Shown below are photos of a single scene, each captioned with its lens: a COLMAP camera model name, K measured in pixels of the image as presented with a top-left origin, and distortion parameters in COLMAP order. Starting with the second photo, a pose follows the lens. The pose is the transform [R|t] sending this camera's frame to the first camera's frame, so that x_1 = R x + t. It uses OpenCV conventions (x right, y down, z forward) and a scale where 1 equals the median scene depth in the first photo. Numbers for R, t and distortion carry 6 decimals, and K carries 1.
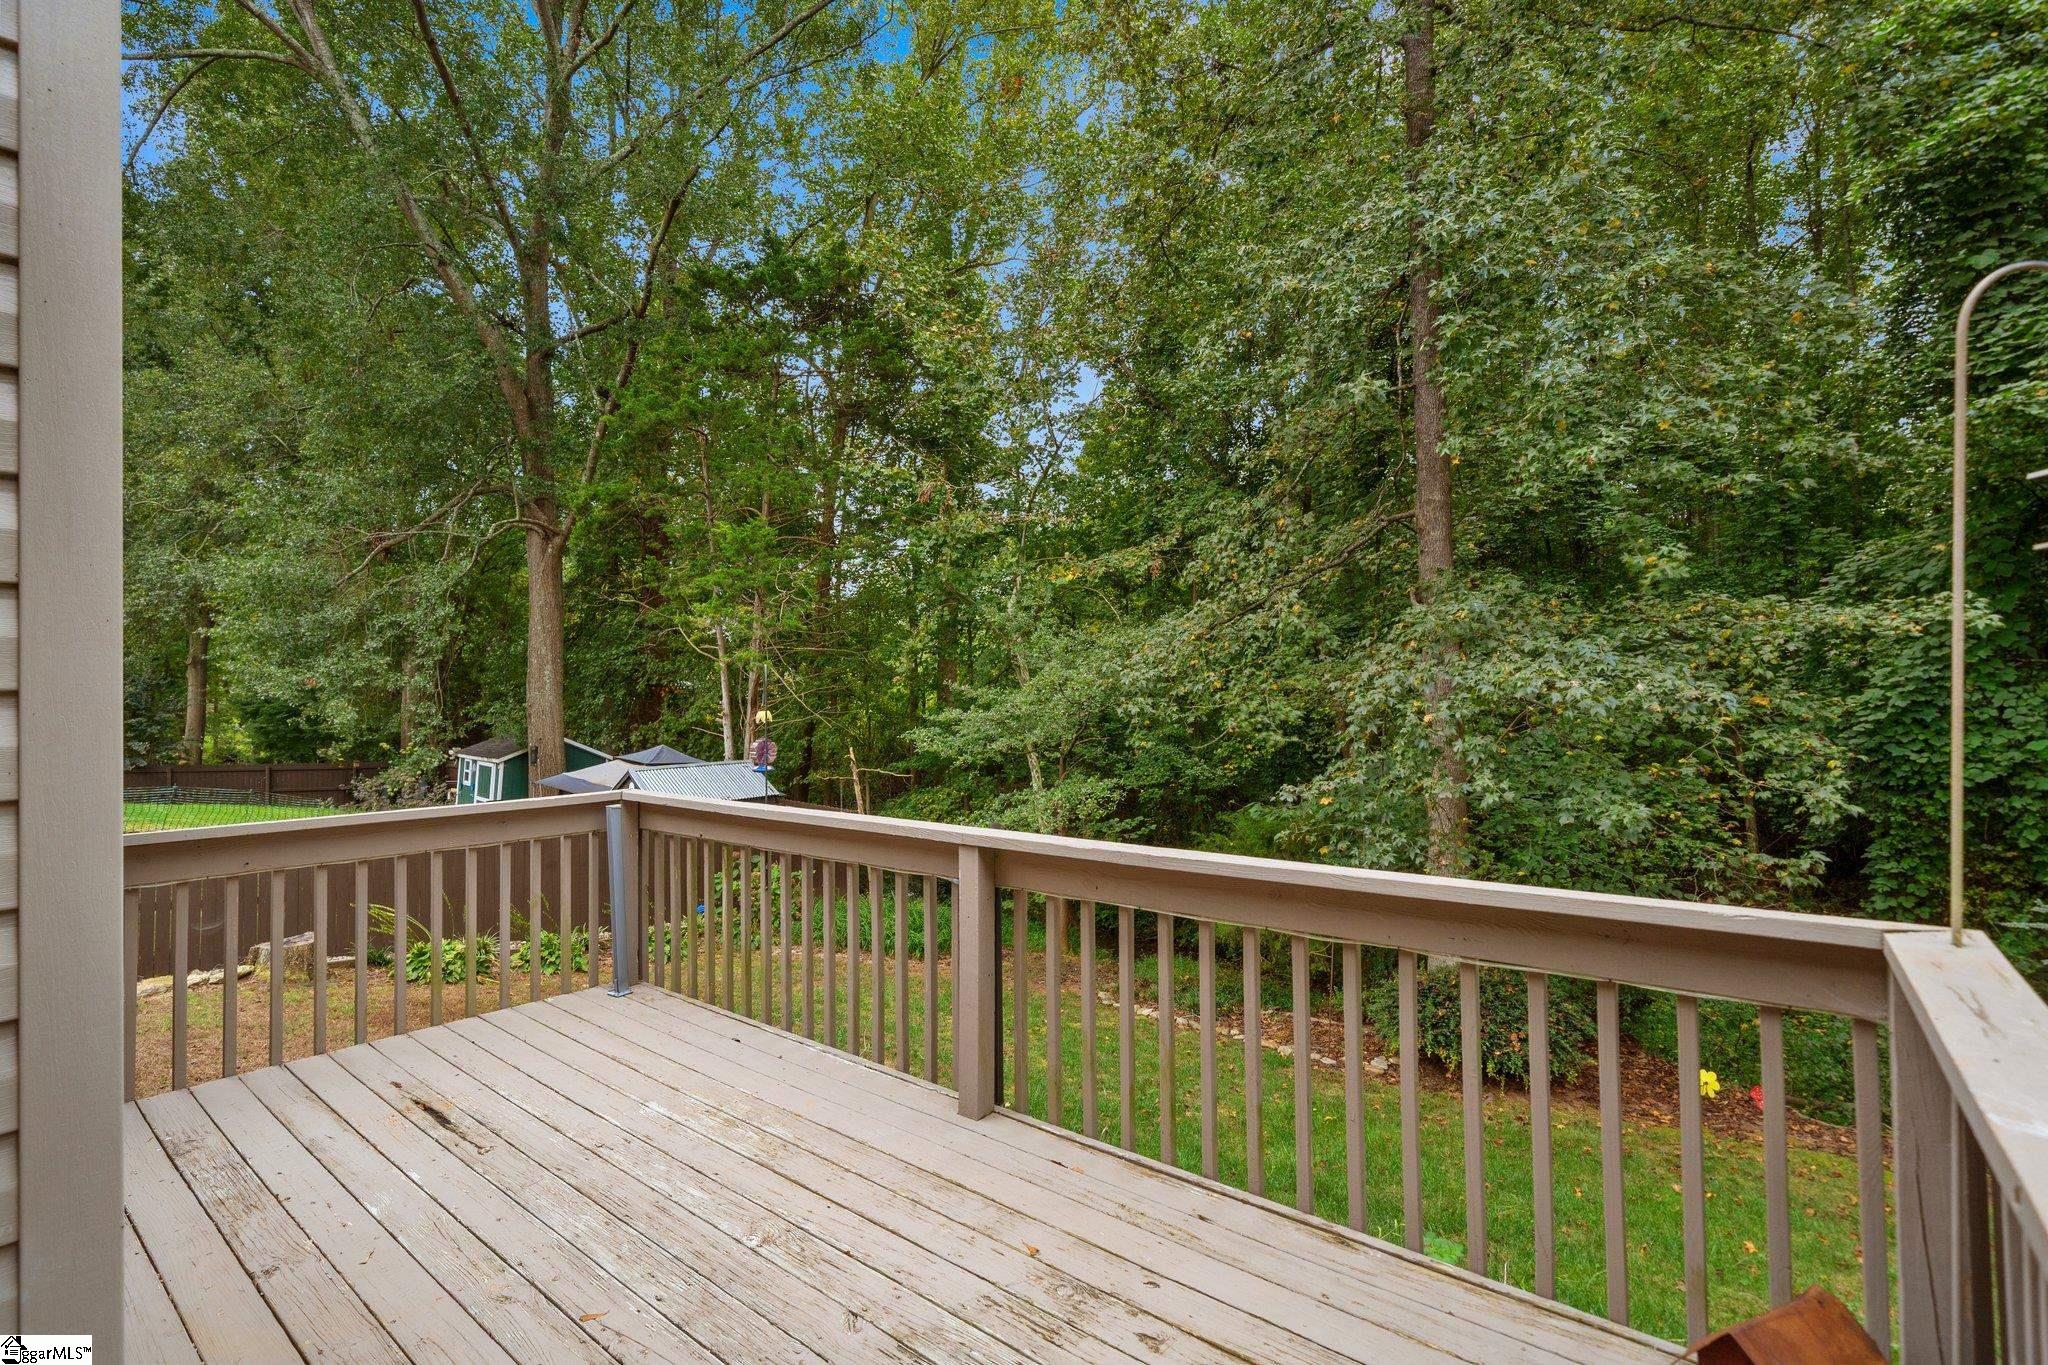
lens RADIAL K [[938.6, 0, 1008.0], [0, 938.6, 682.2], [0, 0, 1]] dist [0.004989, 0.000383]
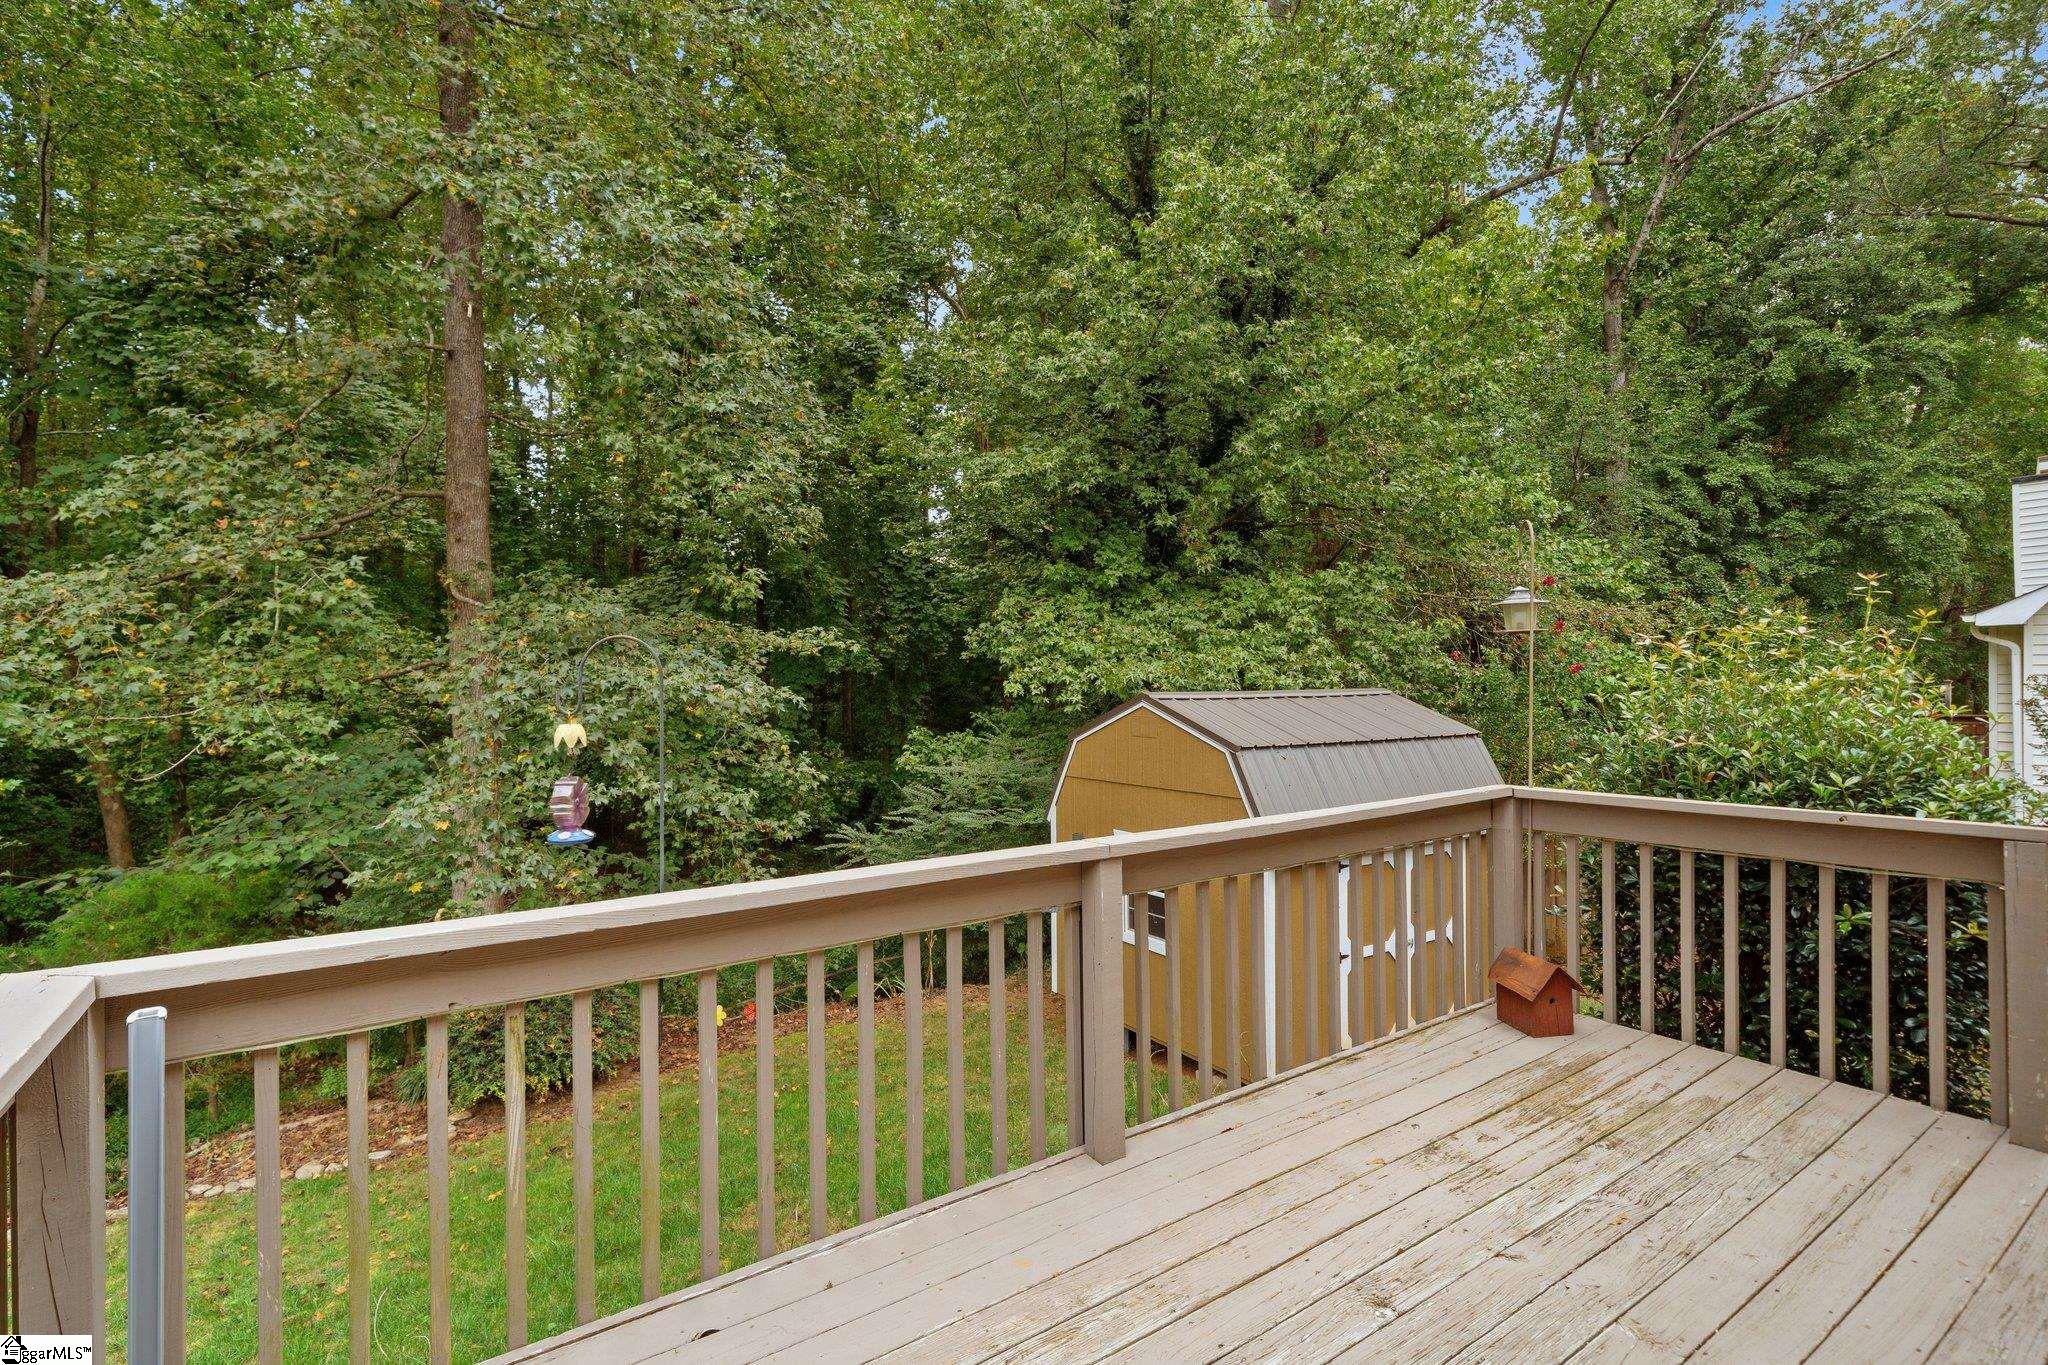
lens RADIAL K [[938.6, 0, 1011.8], [0, 938.6, 694.7], [0, 0, 1]] dist [0.004989, 0.000383]
pose [[0.266890, 0.014643, 0.963616, -0.725583], [-0.015881, 0.999816, -0.010794, 0.024949], [-0.963596, -0.012422, 0.267073, 0.667562]]
